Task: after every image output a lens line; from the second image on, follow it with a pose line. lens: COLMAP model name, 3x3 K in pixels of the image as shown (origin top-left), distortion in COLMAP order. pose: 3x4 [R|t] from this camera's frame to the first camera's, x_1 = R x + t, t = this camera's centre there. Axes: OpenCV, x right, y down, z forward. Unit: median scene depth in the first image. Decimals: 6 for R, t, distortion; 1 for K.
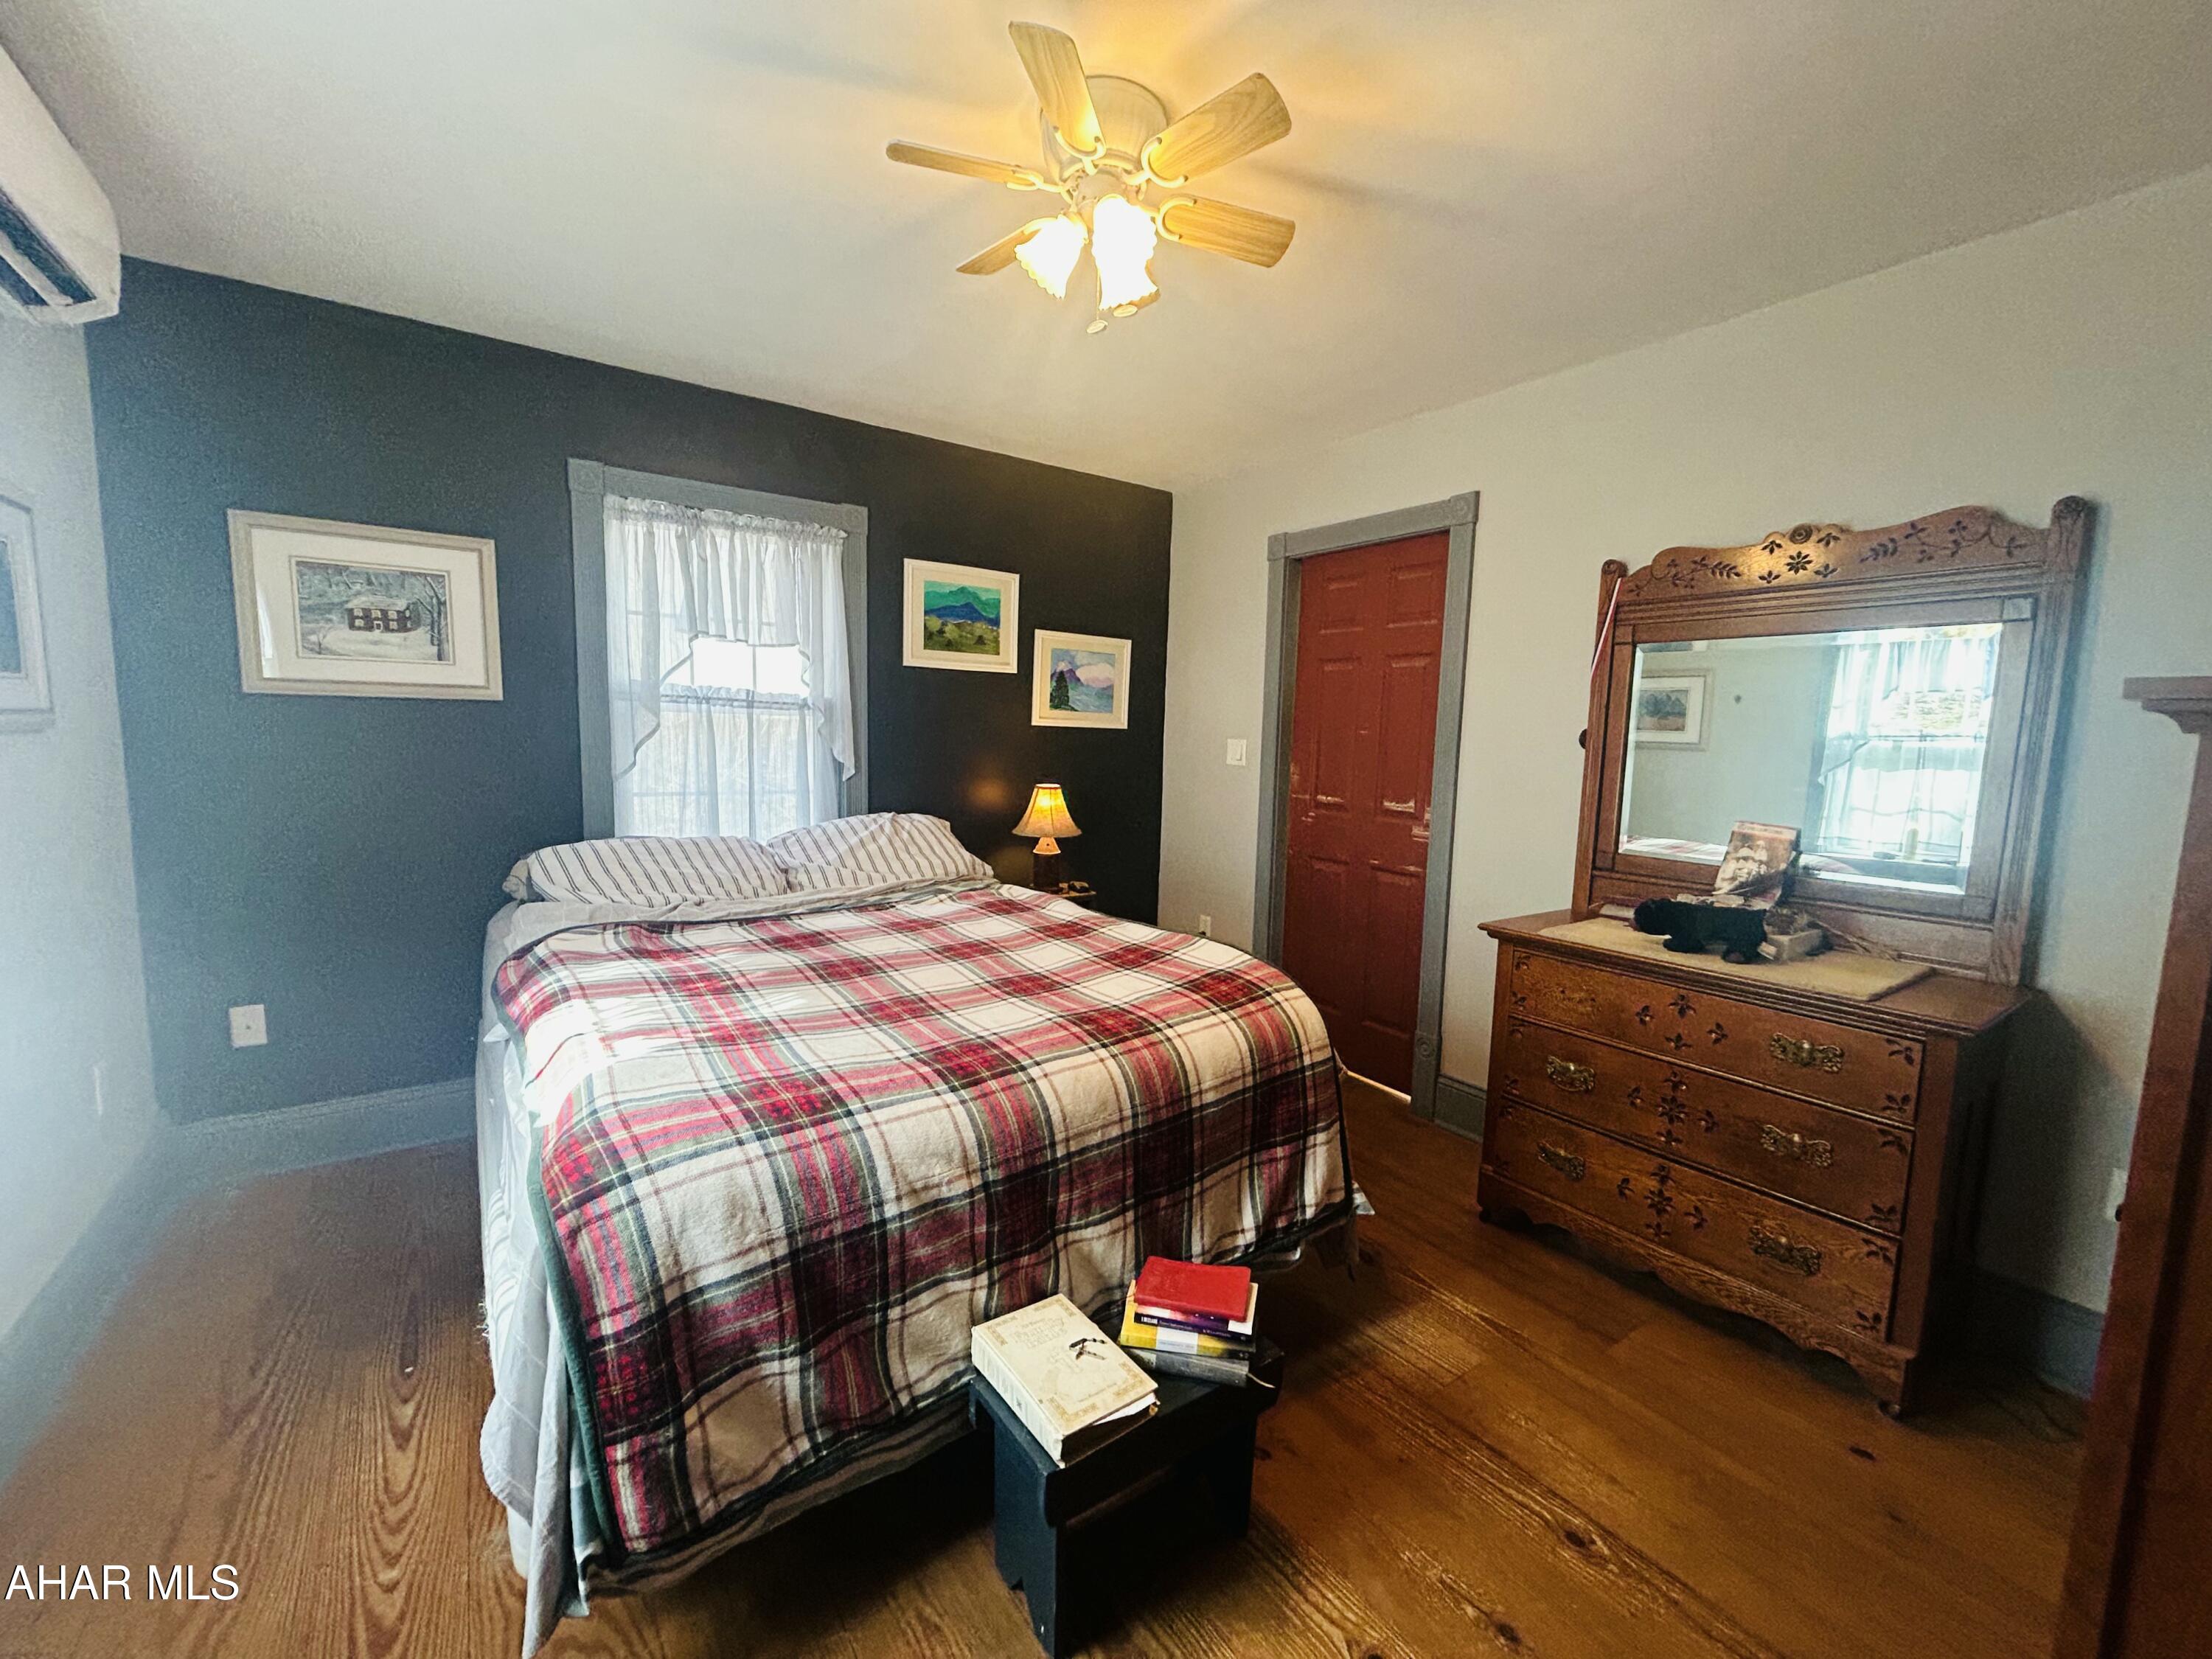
lens RADIAL K [[898.5, 0, 1105.6], [0, 898.5, 832.8], [0, 0, 1]] dist [0.001669, -0.001838]
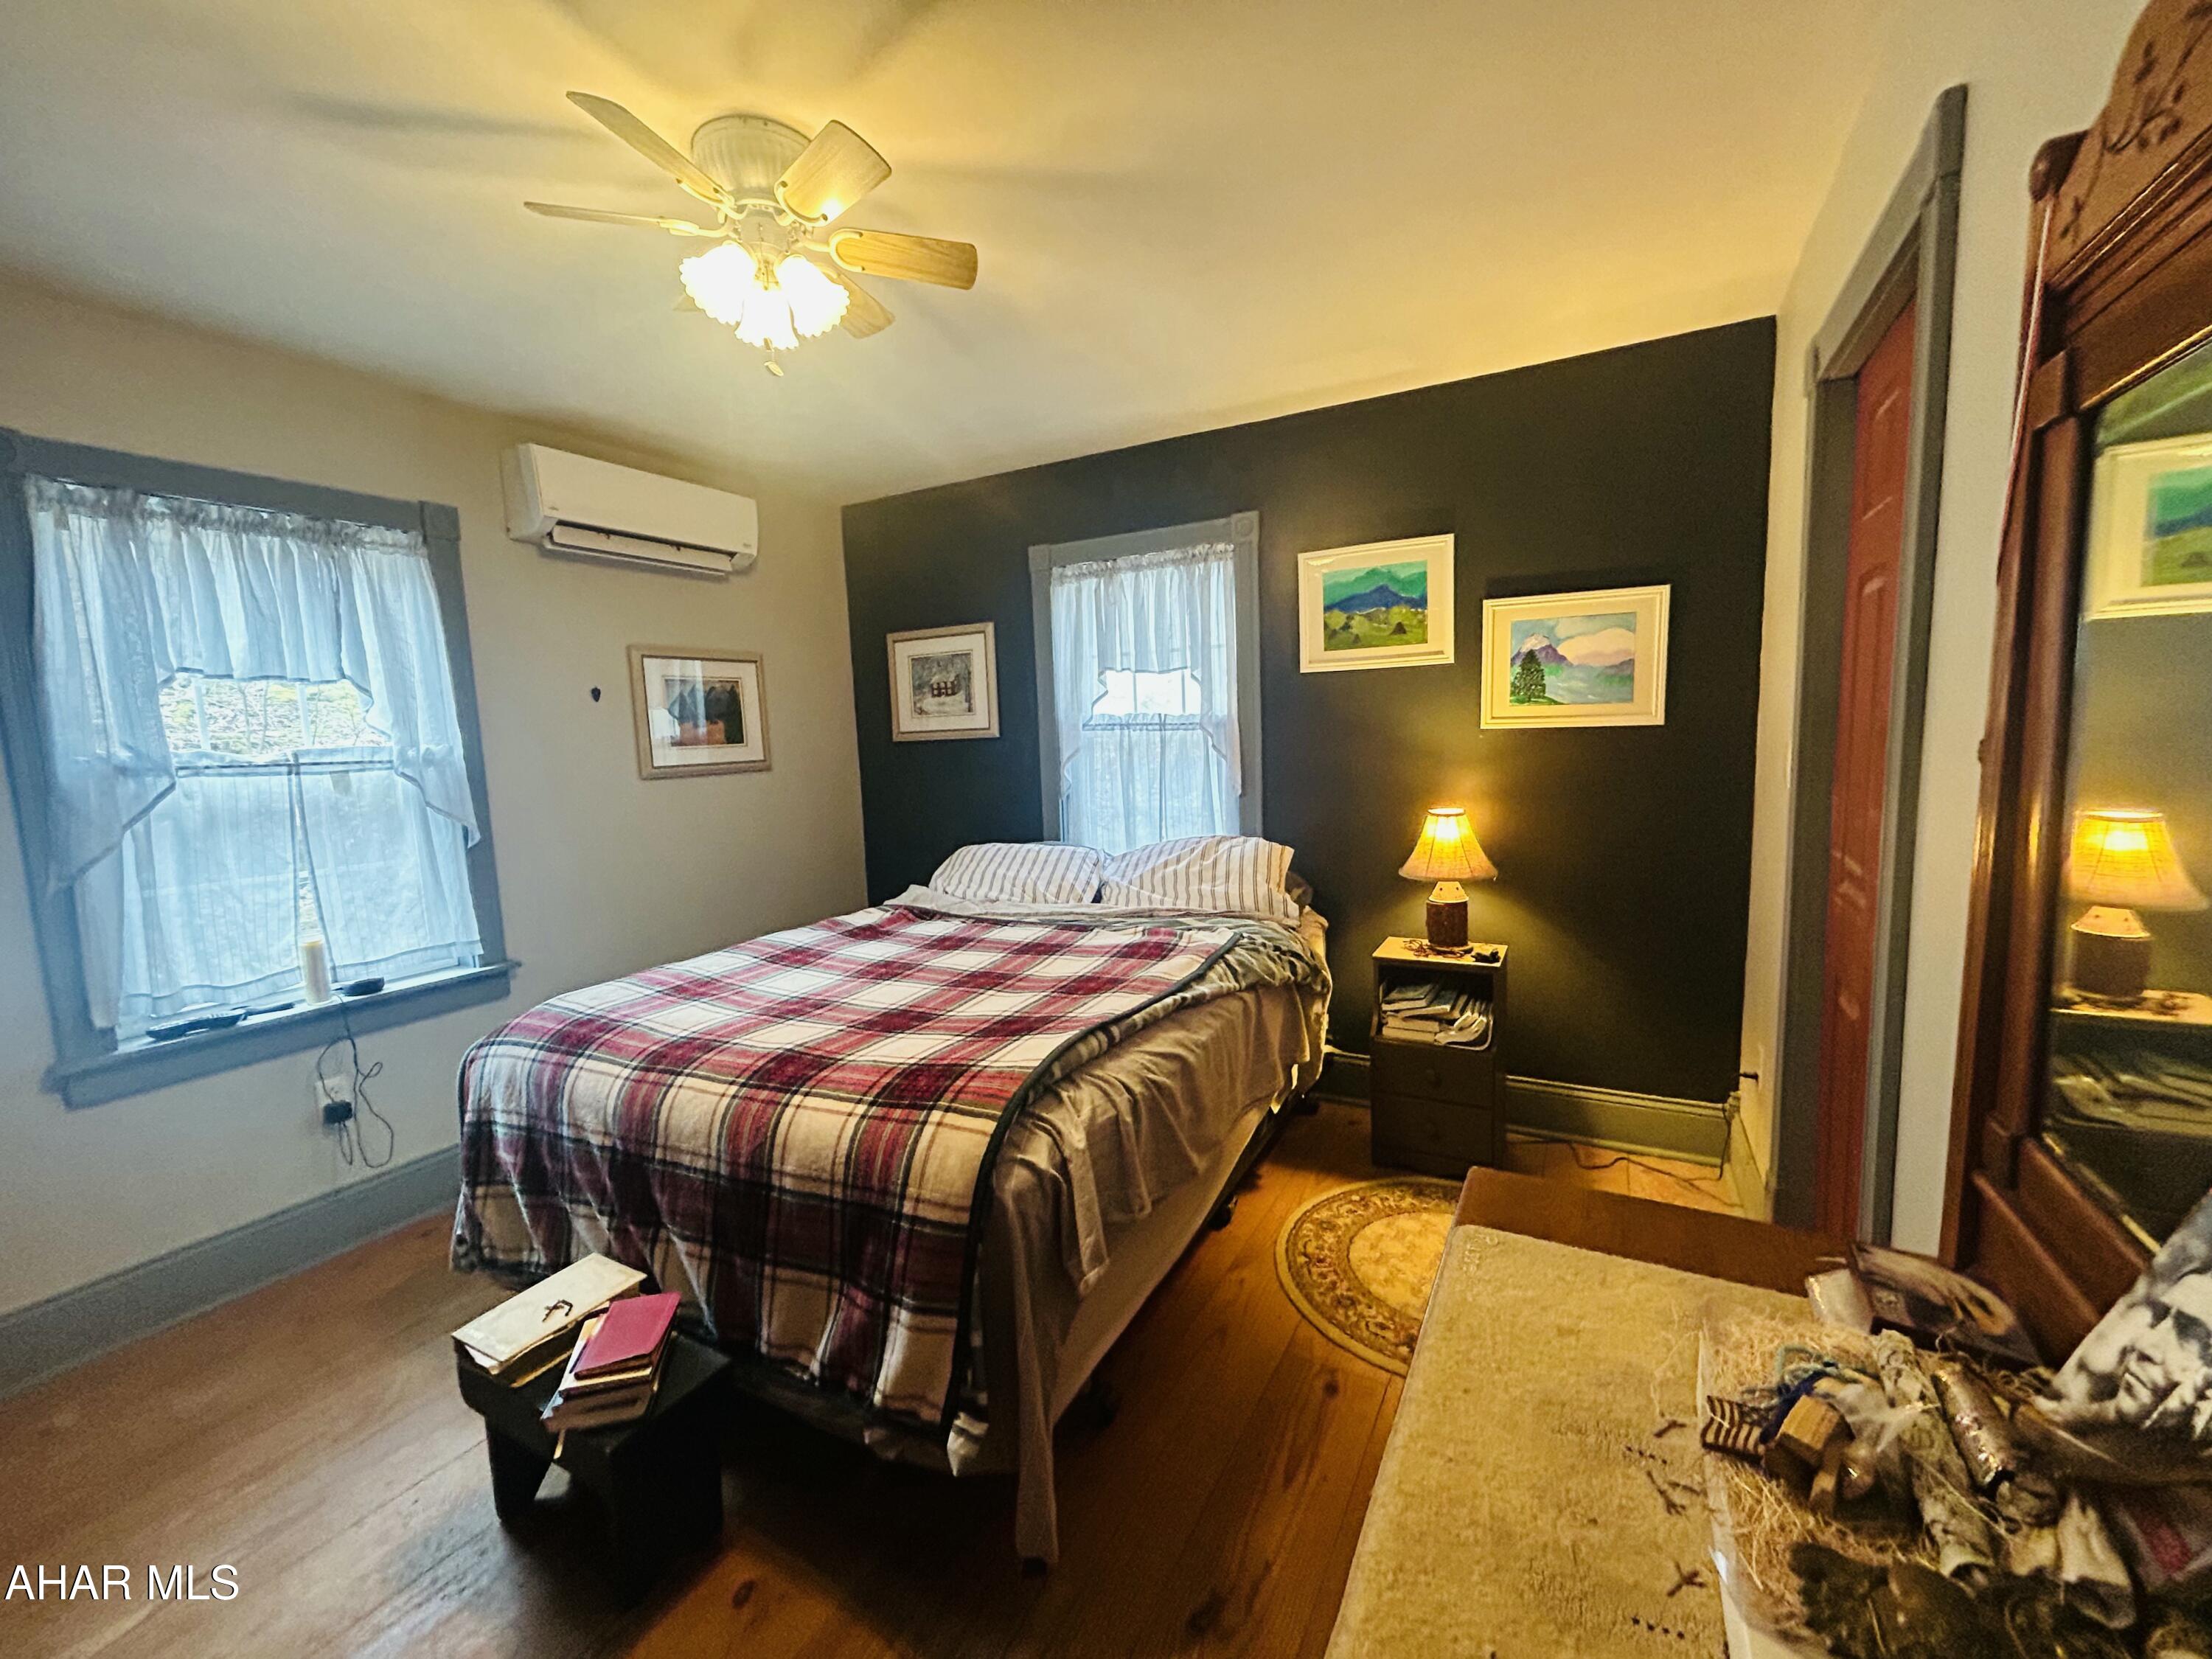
lens RADIAL K [[899.0, 0, 1105.9], [0, 899.0, 832.7], [0, 0, 1]] dist [-0.002473, 0.000484]
pose [[0.428903, 0.062079, -0.901215, 0.688179], [-0.052268, 0.997670, 0.043848, -0.073933], [0.901837, 0.028298, 0.431149, 0.587738]]
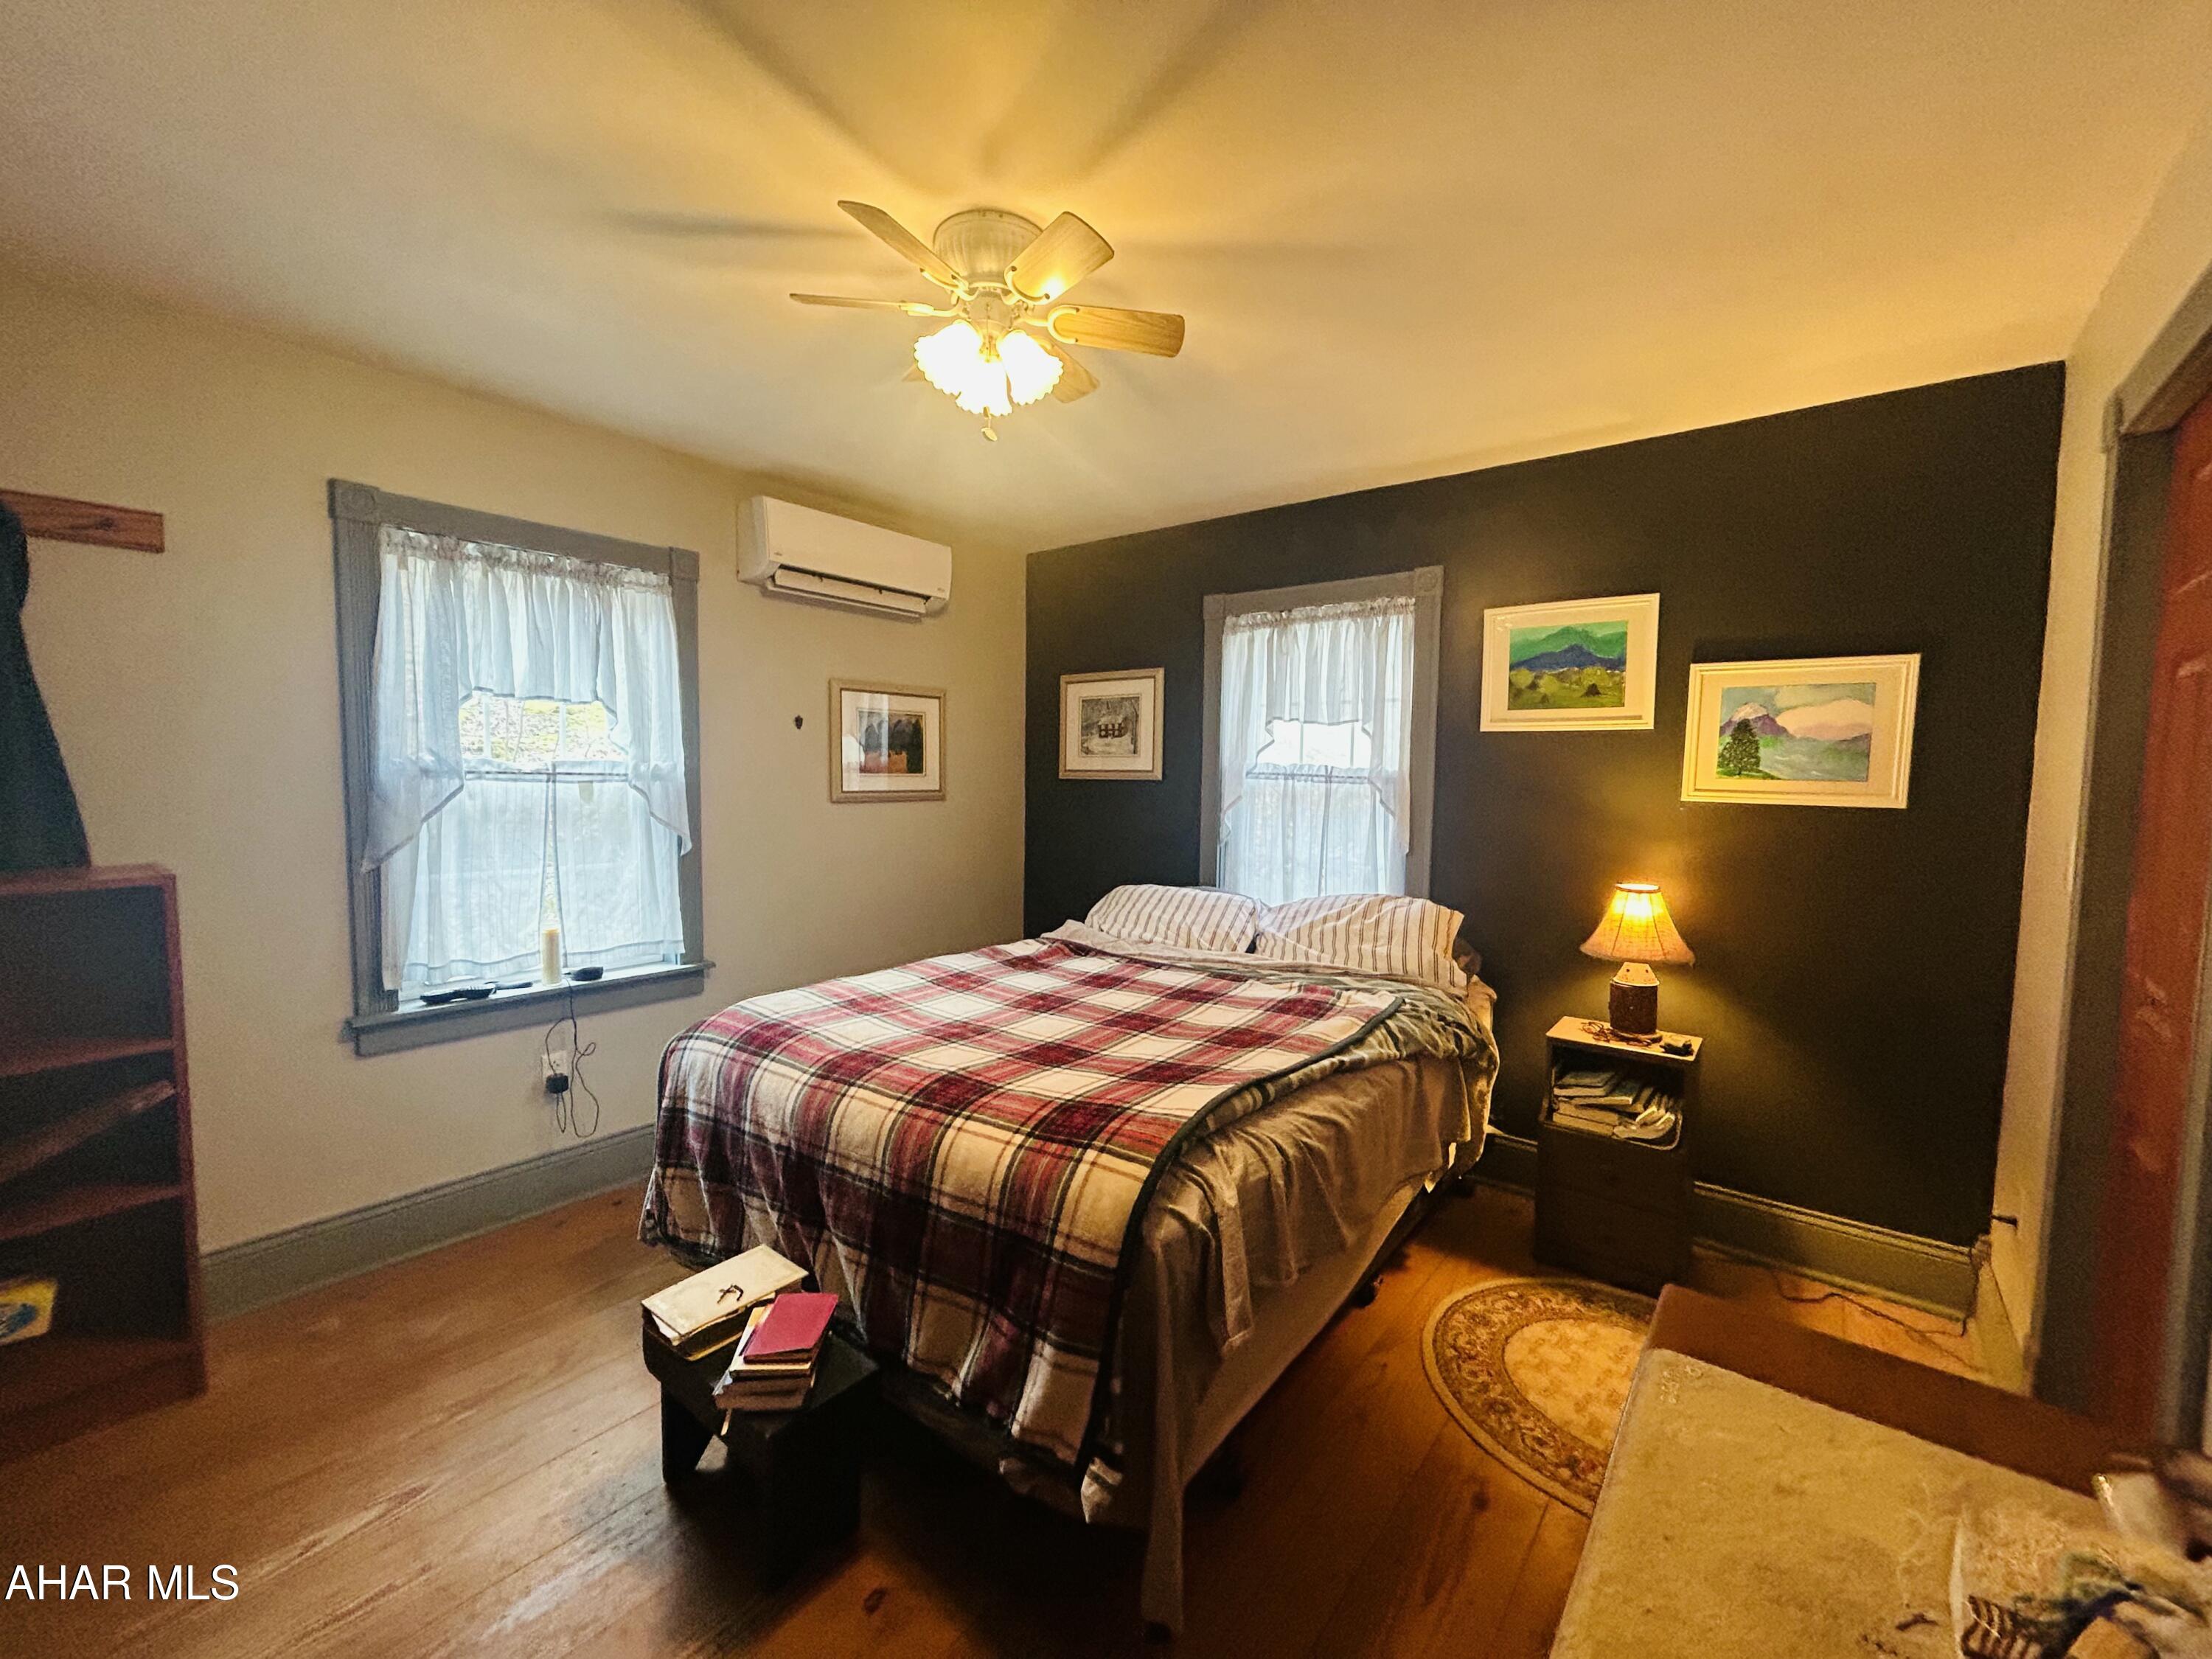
lens RADIAL K [[899.0, 0, 1105.9], [0, 899.0, 832.7], [0, 0, 1]] dist [-0.002473, 0.000484]
pose [[0.273419, 0.045037, -0.960840, 0.689499], [-0.114625, 0.993311, 0.013941, -0.079684], [0.955041, 0.106324, 0.276752, 0.568234]]
